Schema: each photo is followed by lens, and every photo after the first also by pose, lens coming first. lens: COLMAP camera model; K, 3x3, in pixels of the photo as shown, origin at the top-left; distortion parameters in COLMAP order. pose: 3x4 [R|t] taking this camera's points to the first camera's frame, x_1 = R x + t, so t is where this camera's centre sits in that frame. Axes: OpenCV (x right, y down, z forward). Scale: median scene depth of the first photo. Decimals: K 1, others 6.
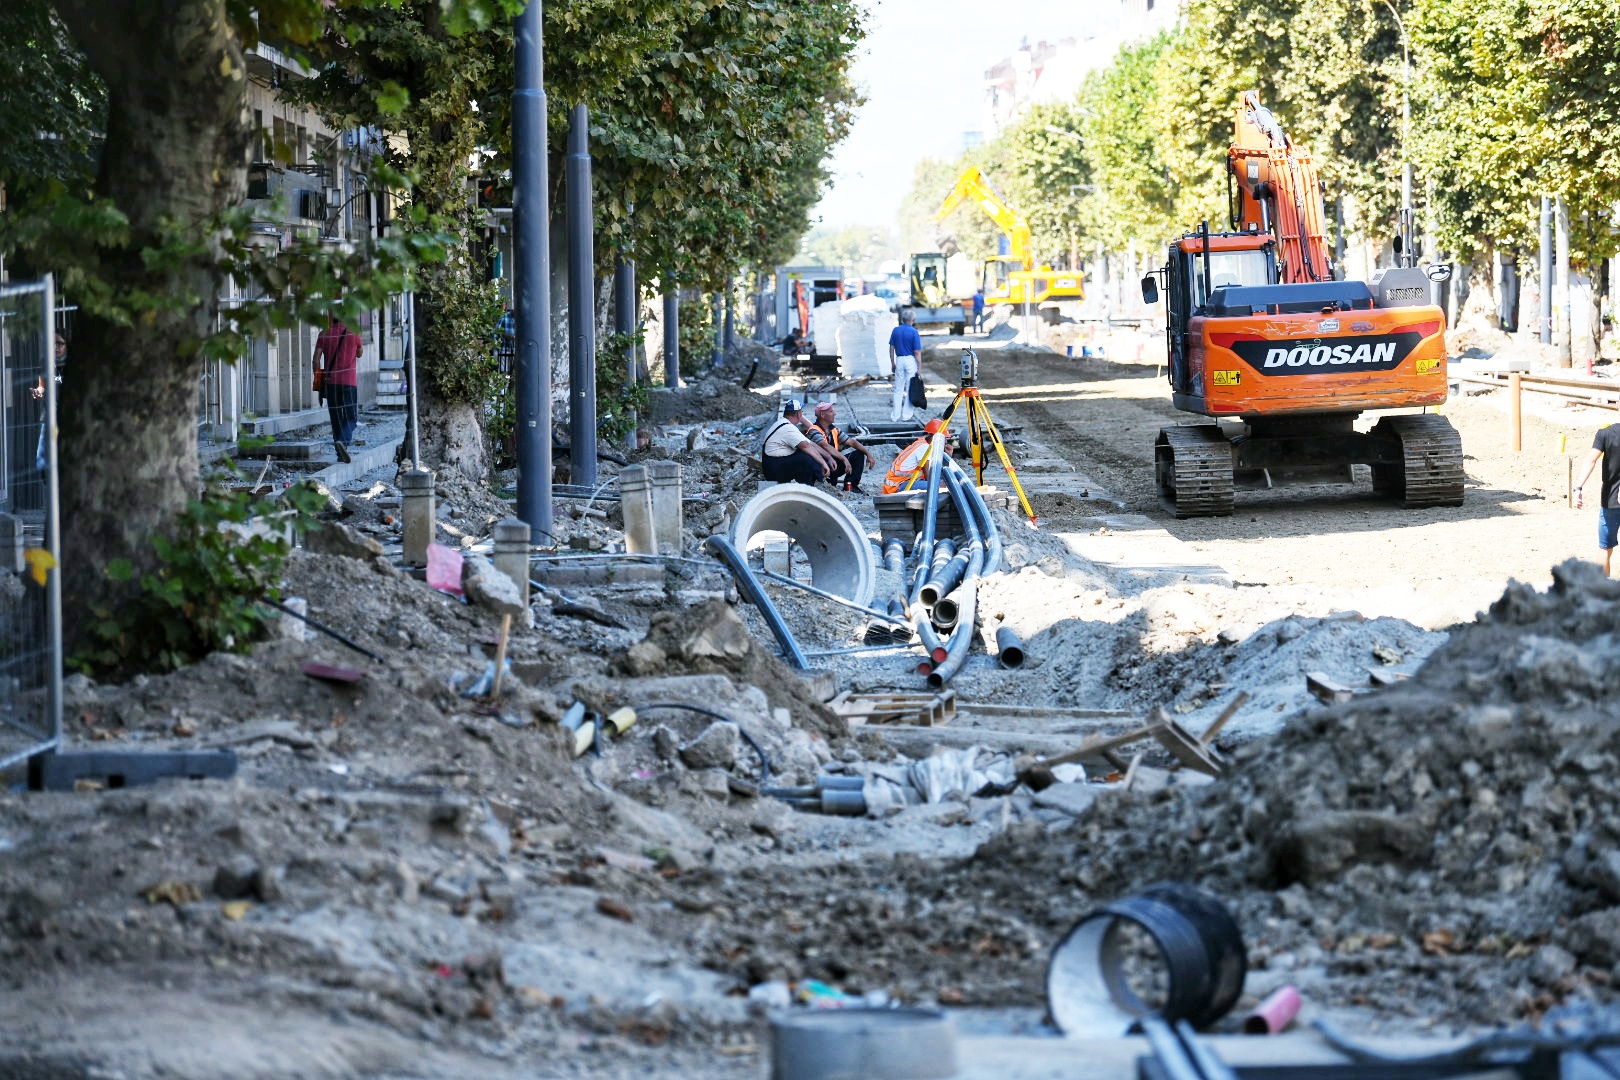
lens RADIAL K [[6293.9, 0, 811.5], [0, 6293.9, 540.9], [0, 0, 1]] dist [0.581657, 0.000000]
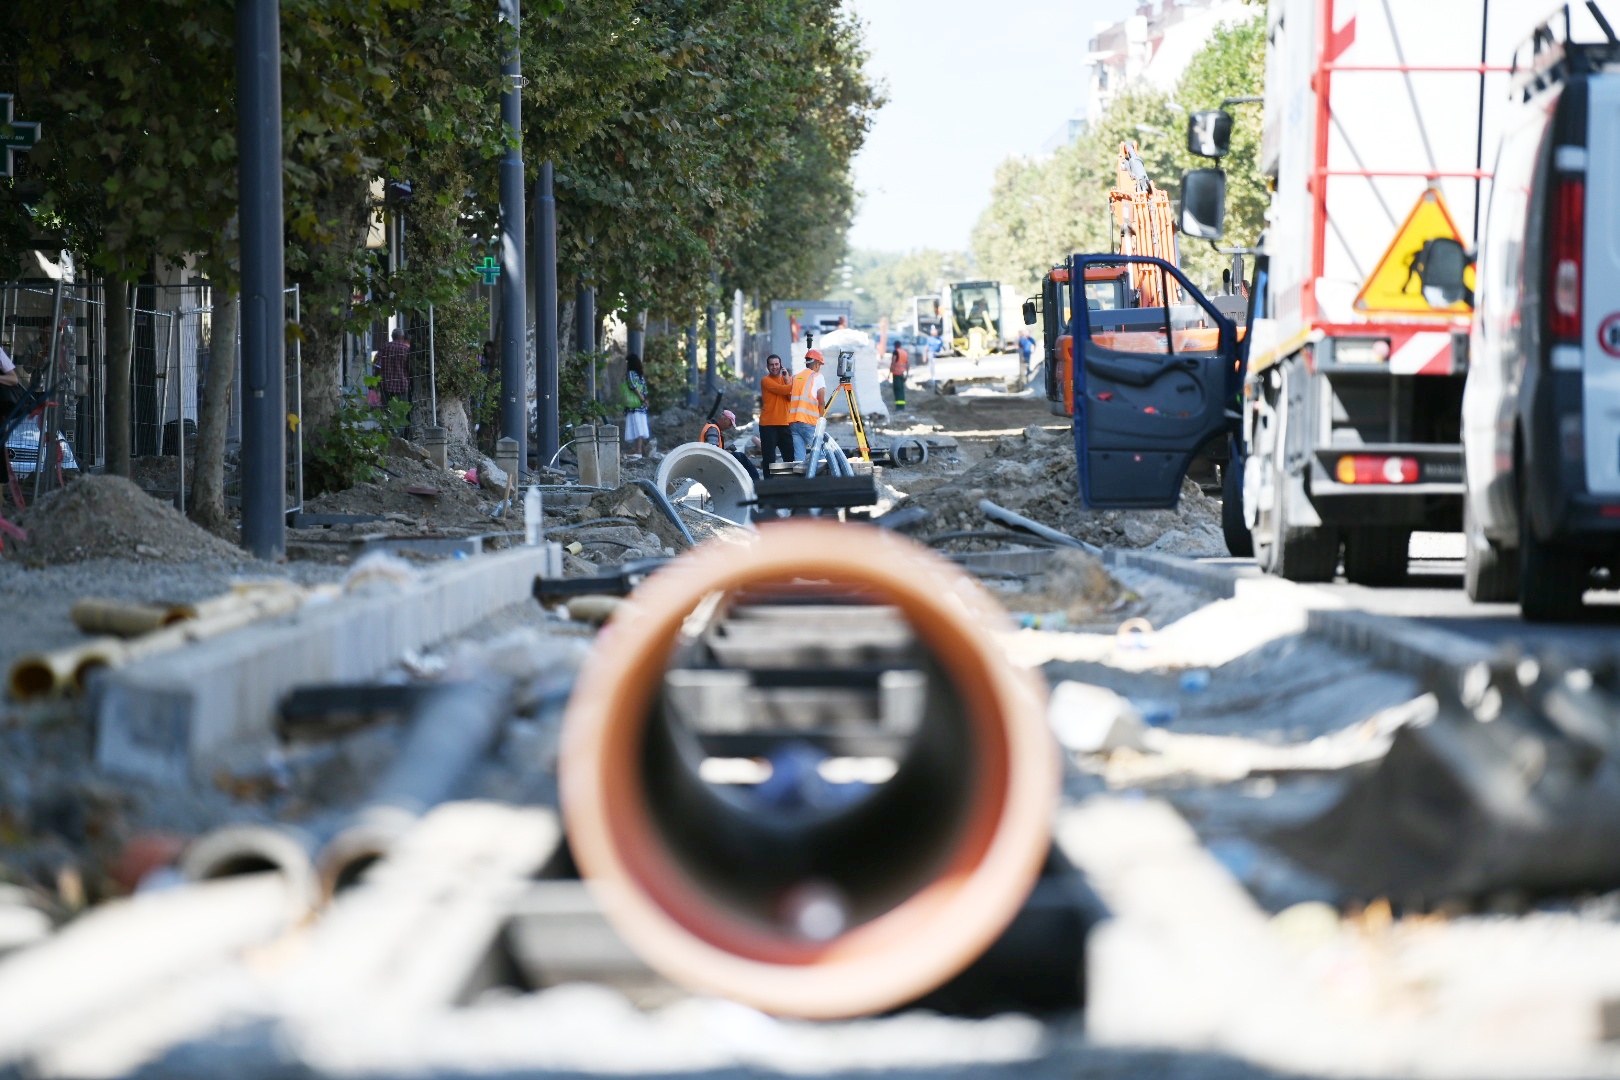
lens RADIAL K [[9323.9, 0, 811.7], [0, 9323.9, 456.0], [0, 0, 1]] dist [3.805118, 0.000000]
pose [[0.999964, 0.005016, -0.006874, 0.025786], [-0.005206, 0.999600, -0.027796, 0.036551], [0.006732, 0.027831, 0.999590, -0.765810]]
